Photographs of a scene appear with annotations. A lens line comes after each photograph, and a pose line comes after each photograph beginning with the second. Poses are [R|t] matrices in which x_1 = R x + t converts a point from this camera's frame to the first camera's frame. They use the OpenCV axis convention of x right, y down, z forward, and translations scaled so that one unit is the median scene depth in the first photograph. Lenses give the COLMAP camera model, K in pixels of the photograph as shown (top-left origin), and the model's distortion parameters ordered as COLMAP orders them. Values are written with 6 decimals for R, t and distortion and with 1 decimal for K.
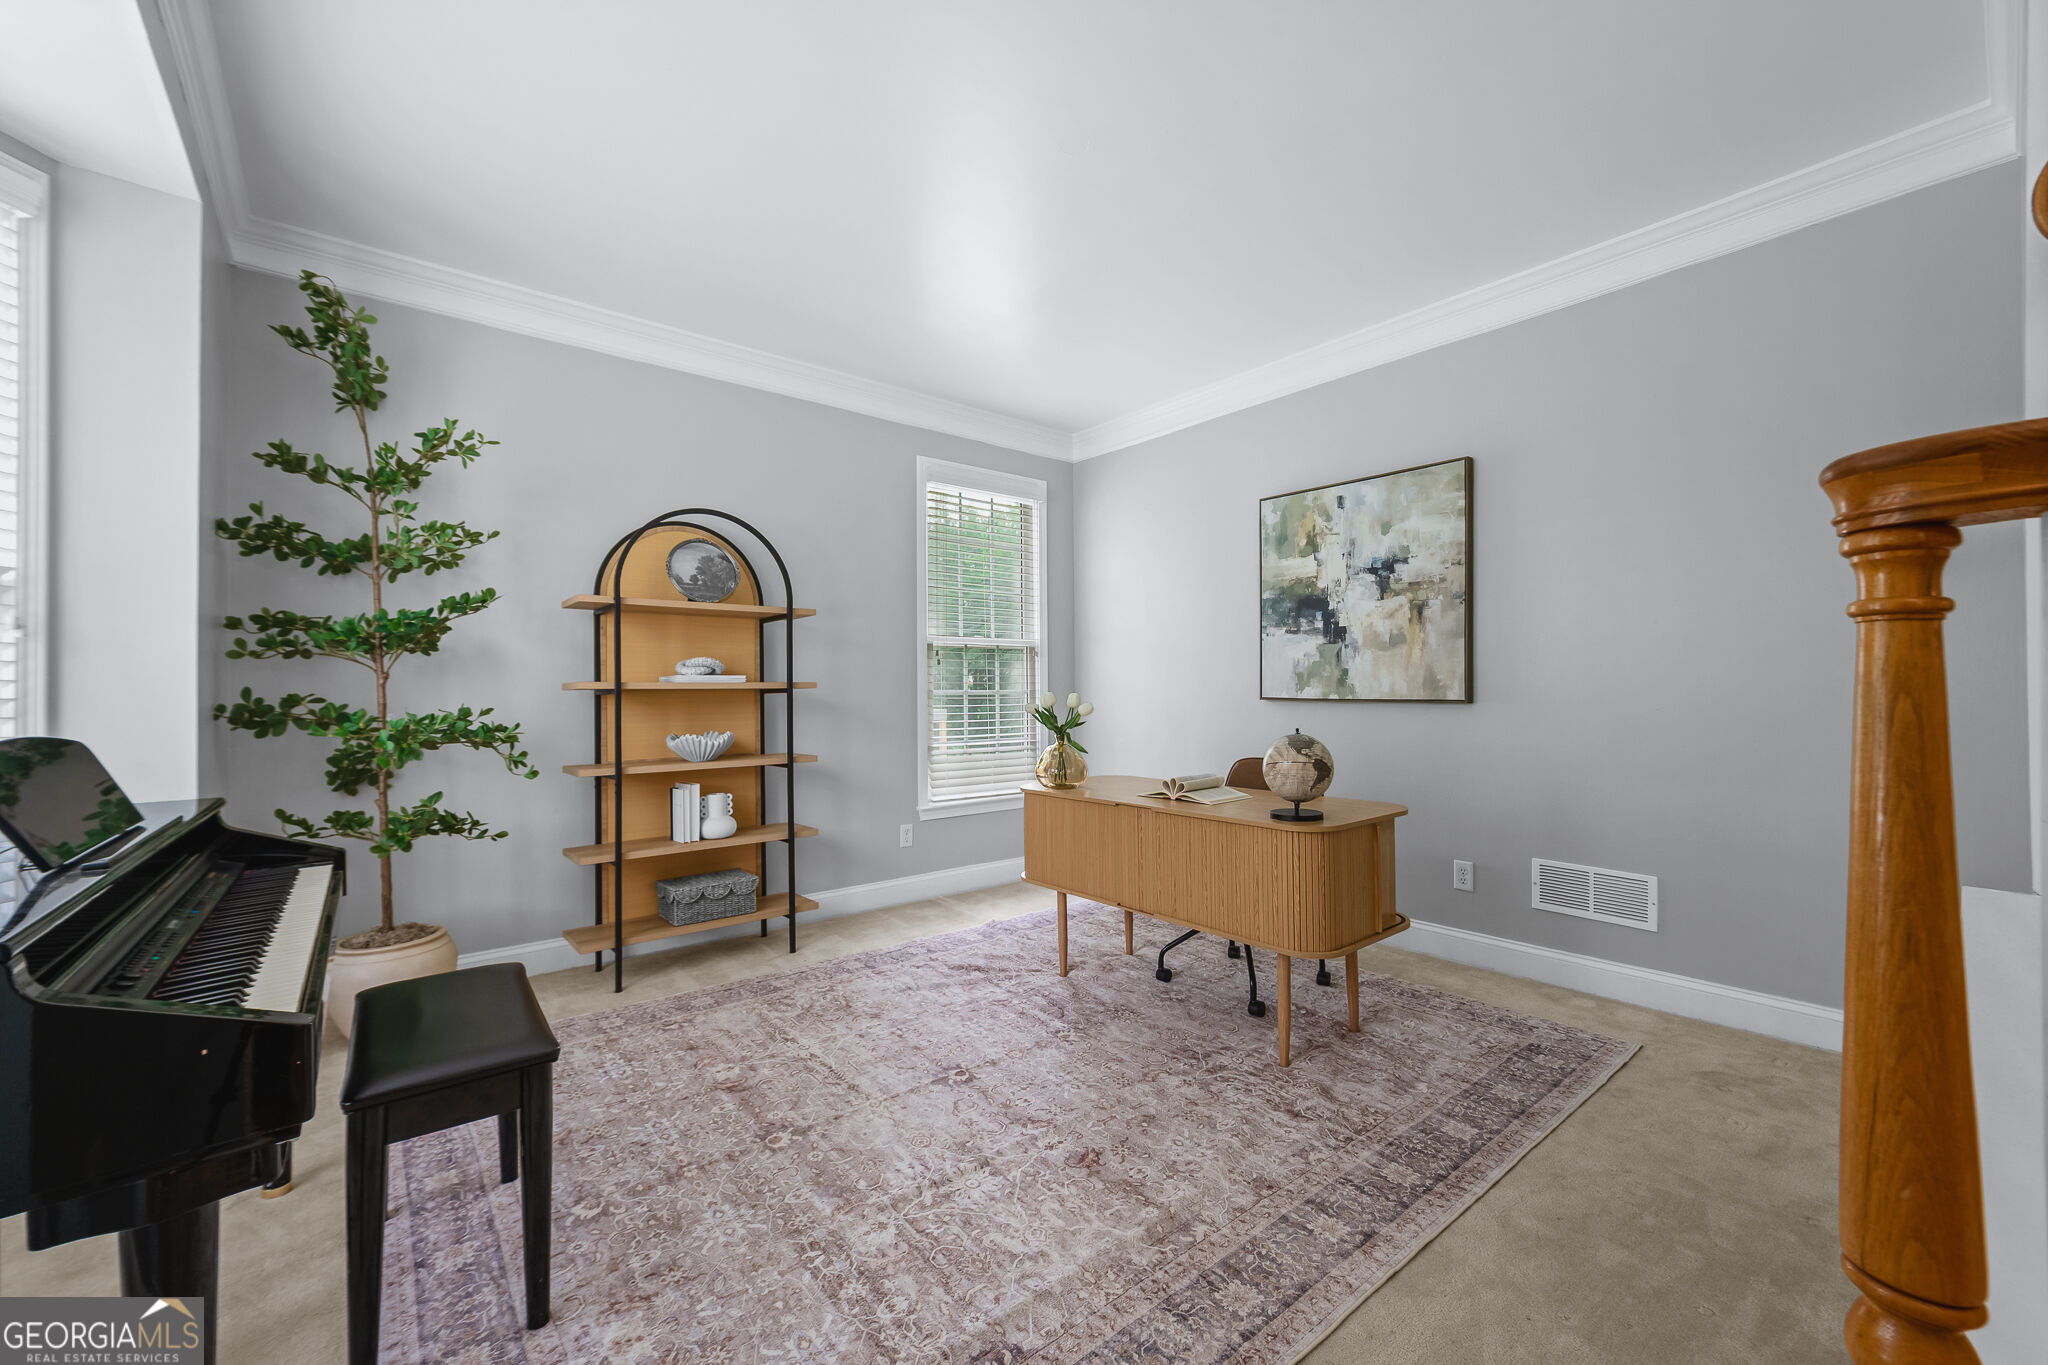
lens RADIAL K [[809.6, 0, 1020.1], [0, 809.6, 687.1], [0, 0, 1]] dist [0.002914, 0.000596]
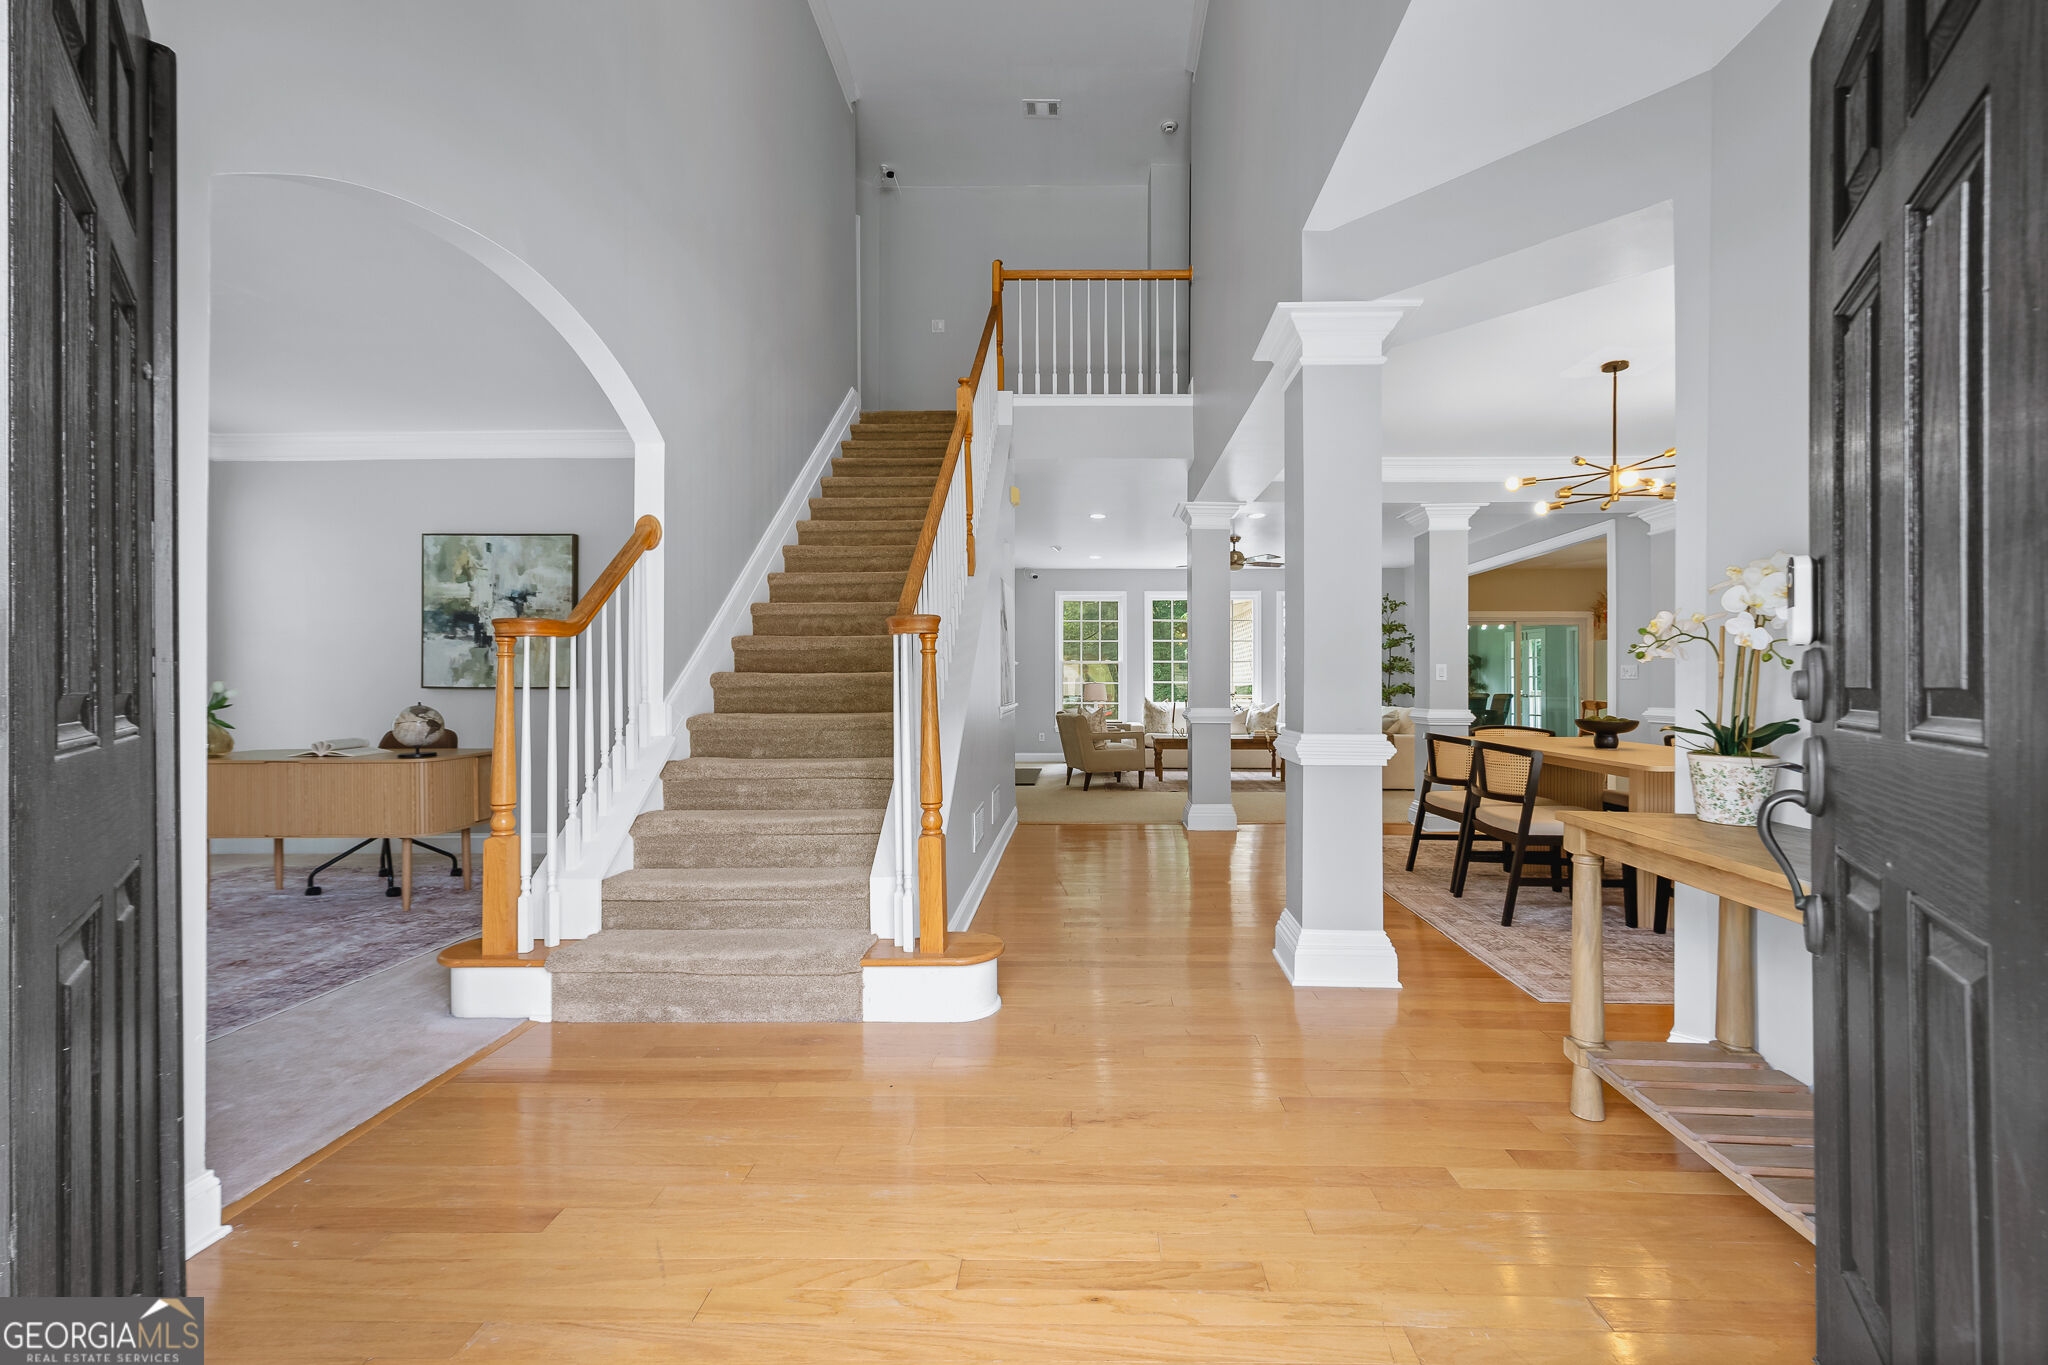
lens RADIAL K [[809.6, 0, 1023.2], [0, 809.6, 679.5], [0, 0, 1]] dist [0.002914, 0.000596]
pose [[0.652117, 0.011127, 0.758037, -0.063291], [-0.004638, 0.999932, -0.010688, 0.011695], [-0.758104, 0.003454, 0.652124, -0.619264]]
